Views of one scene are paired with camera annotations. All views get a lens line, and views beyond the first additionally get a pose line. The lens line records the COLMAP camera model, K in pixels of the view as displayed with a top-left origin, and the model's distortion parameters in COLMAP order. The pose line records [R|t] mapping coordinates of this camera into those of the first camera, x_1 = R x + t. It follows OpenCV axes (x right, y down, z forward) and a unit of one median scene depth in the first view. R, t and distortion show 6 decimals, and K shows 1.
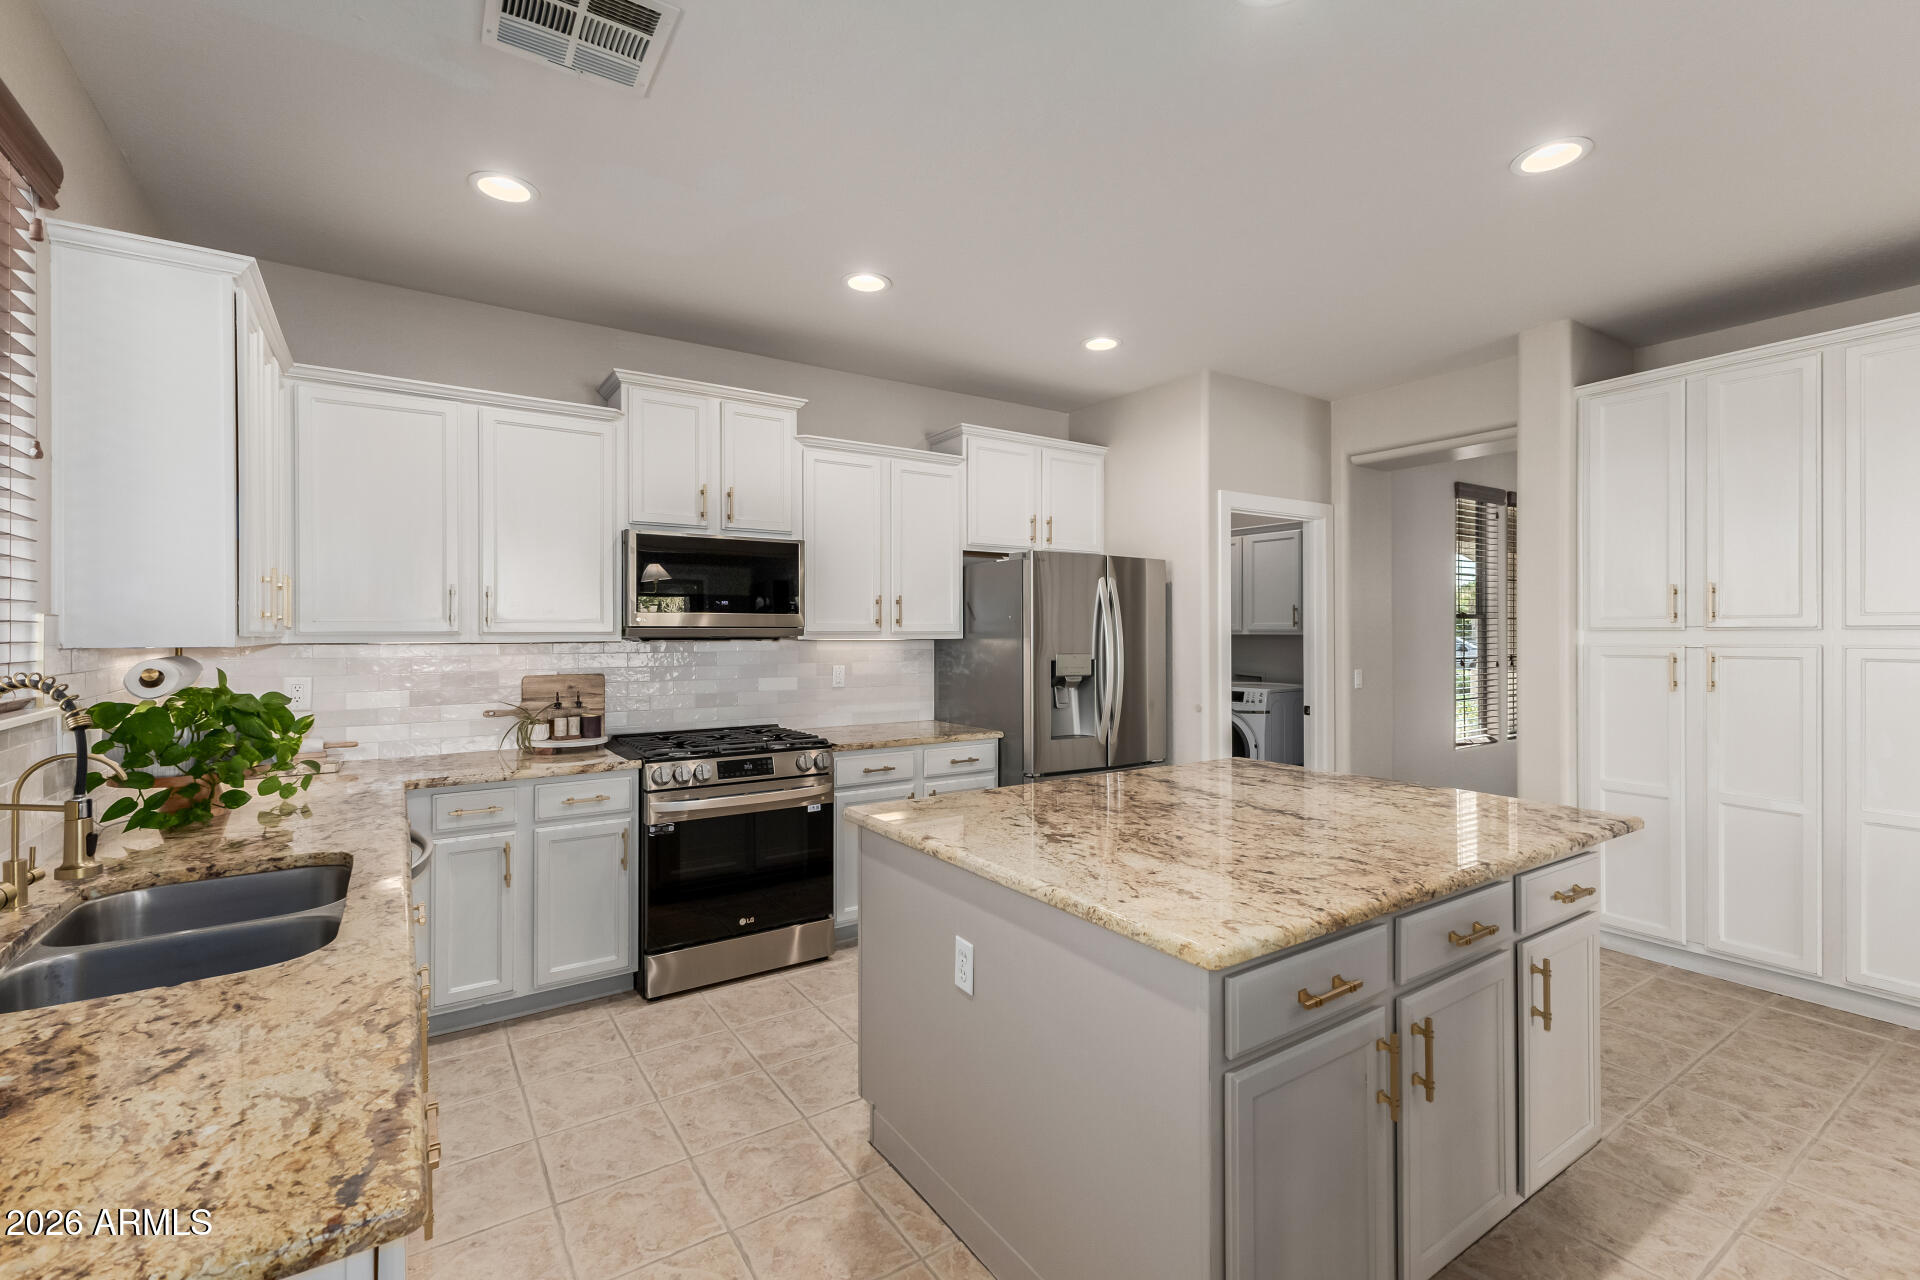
lens RADIAL K [[833.4, 0, 958.0], [0, 833.4, 629.5], [0, 0, 1]] dist [0.007339, -0.000566]
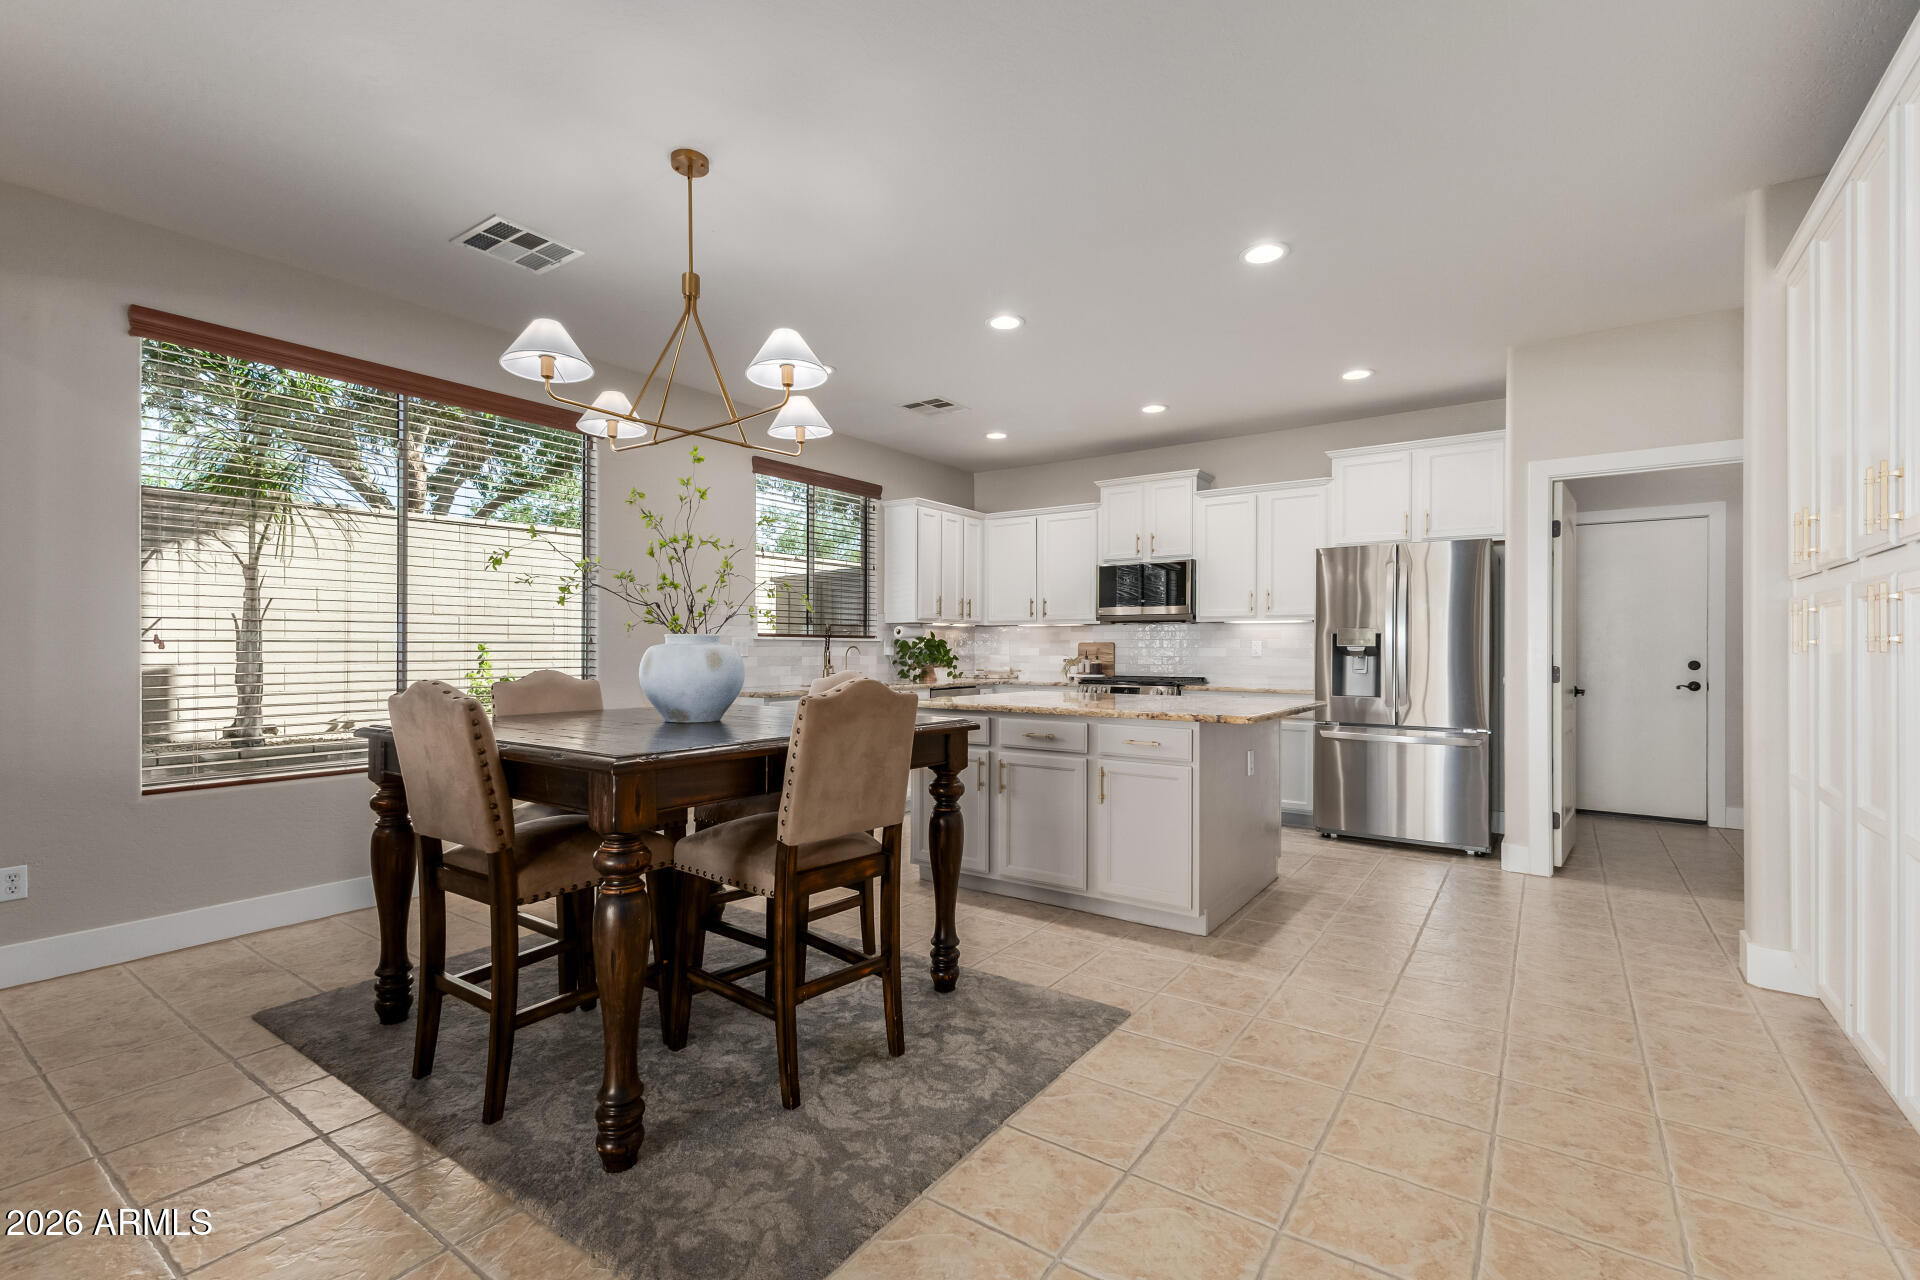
lens RADIAL K [[838.0, 0, 948.7], [0, 838.0, 647.3], [0, 0, 1]] dist [0.006556, -0.000053]
pose [[0.345831, -0.000190, -0.938297, 1.196583], [-0.001670, 0.999998, -0.000817, 0.065947], [0.938295, 0.001849, 0.345830, 0.015082]]
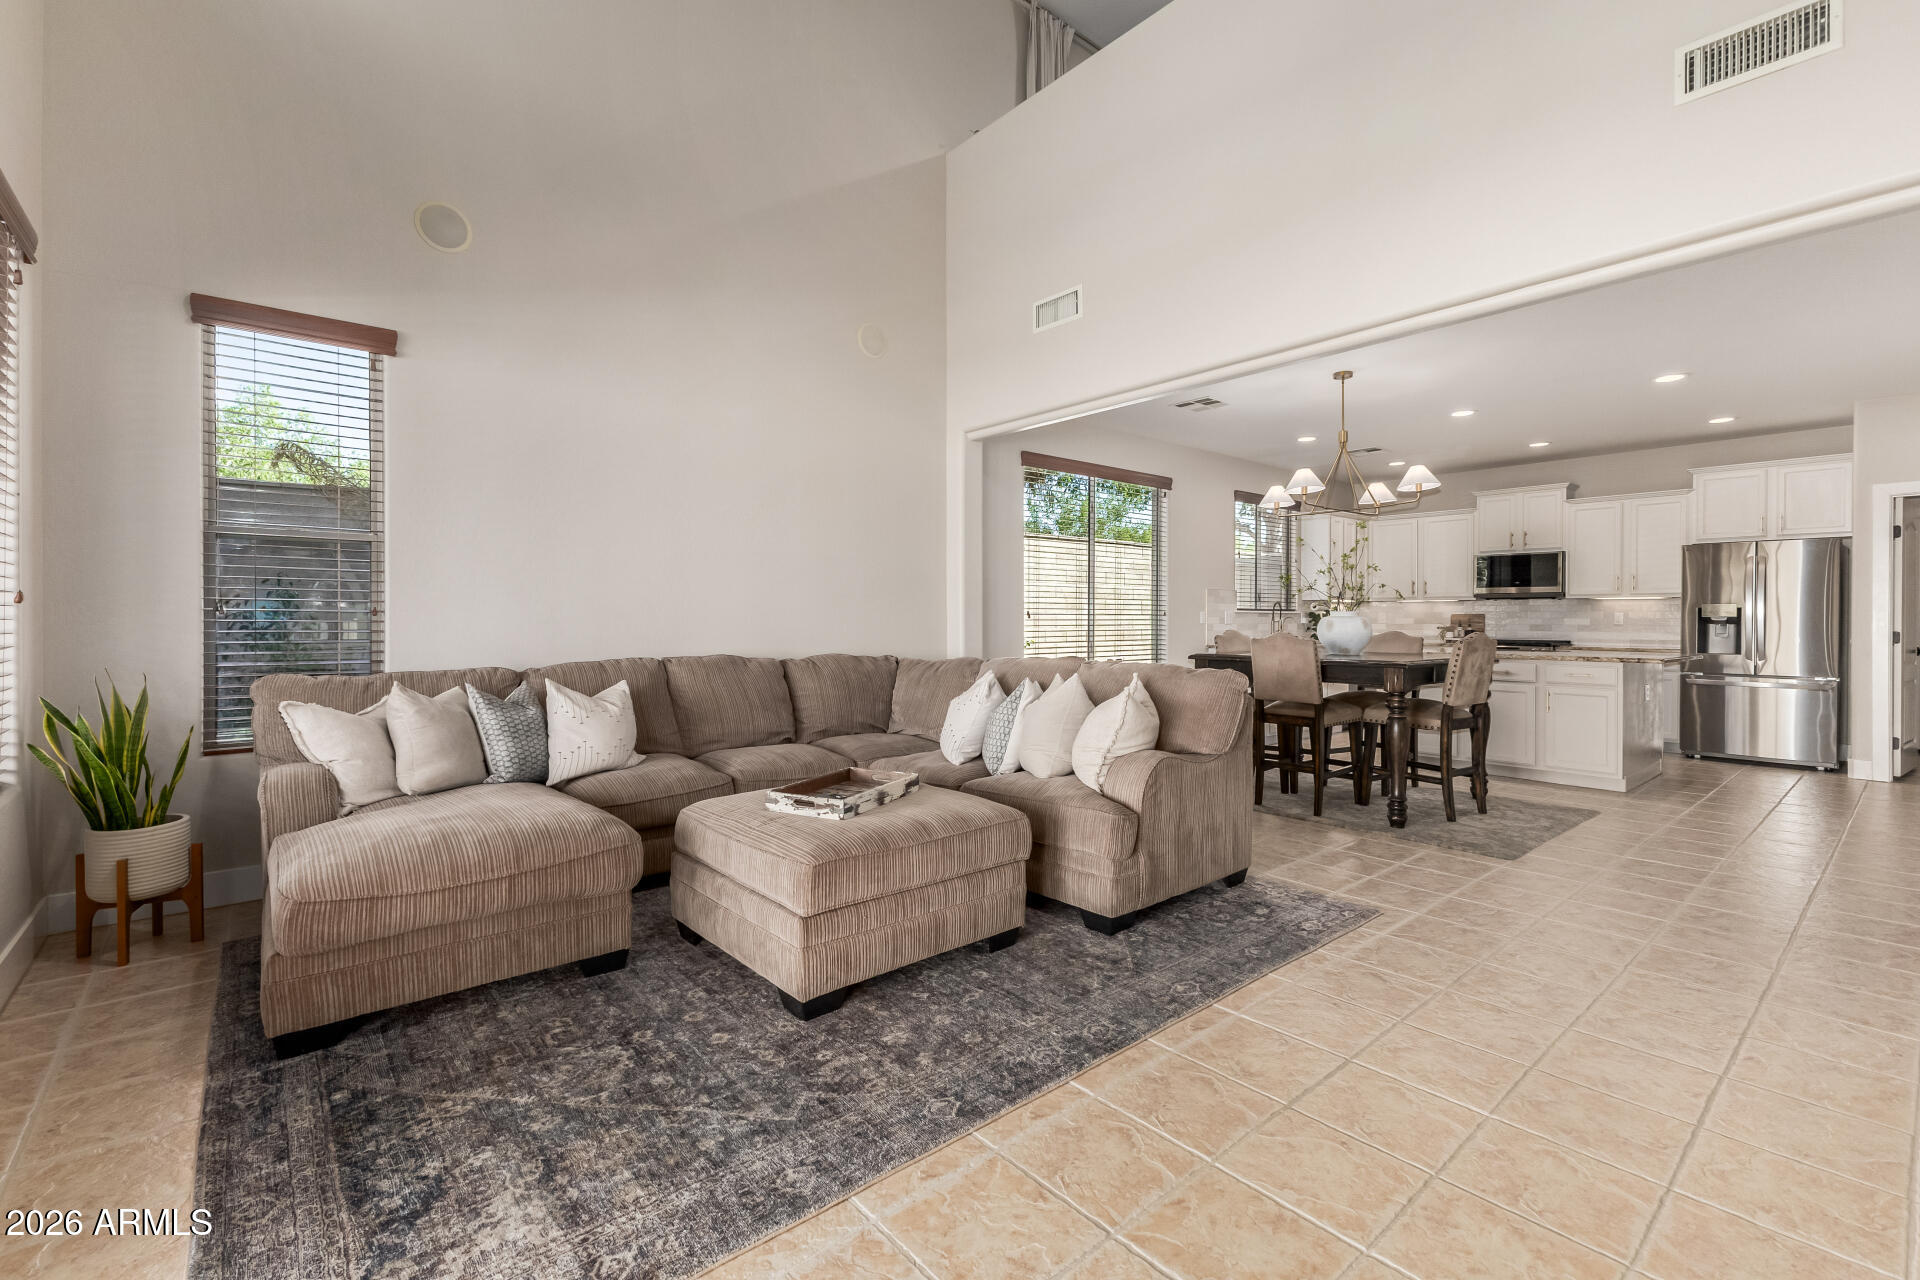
lens RADIAL K [[841.9, 0, 964.8], [0, 841.9, 620.0], [0, 0, 1]] dist [0.009905, -0.000120]
pose [[0.117155, 0.003185, -0.993109, 1.815883], [-0.001419, 0.999994, 0.003040, 0.065261], [0.993113, 0.001053, 0.117159, -0.768424]]
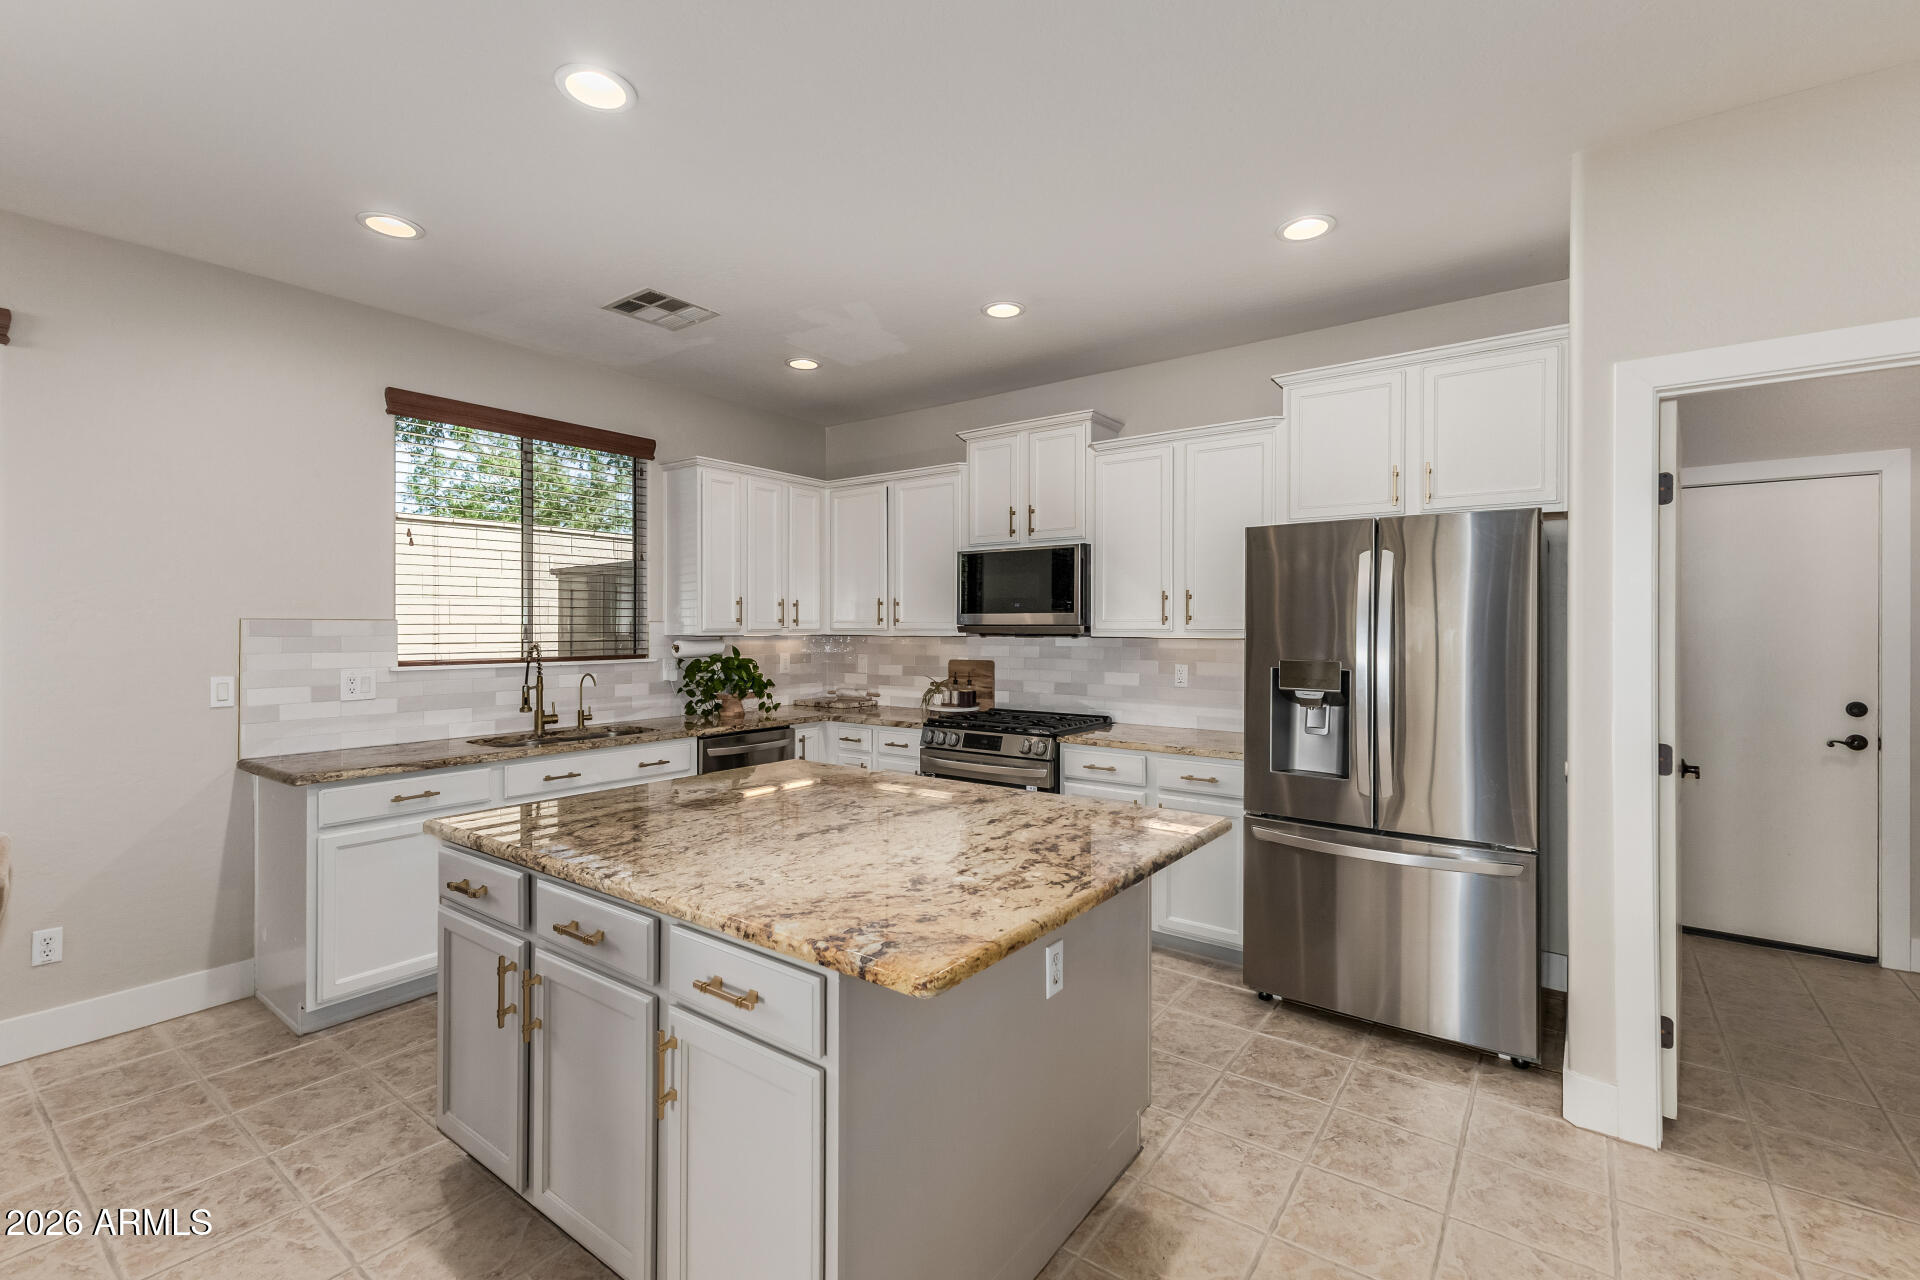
lens RADIAL K [[833.4, 0, 958.0], [0, 833.4, 629.5], [0, 0, 1]] dist [0.007339, -0.000566]
pose [[0.335966, 0.000819, -0.941874, 0.796365], [0.000869, 0.999999, 0.001179, 0.001700], [0.941874, -0.001215, 0.335965, 0.511492]]
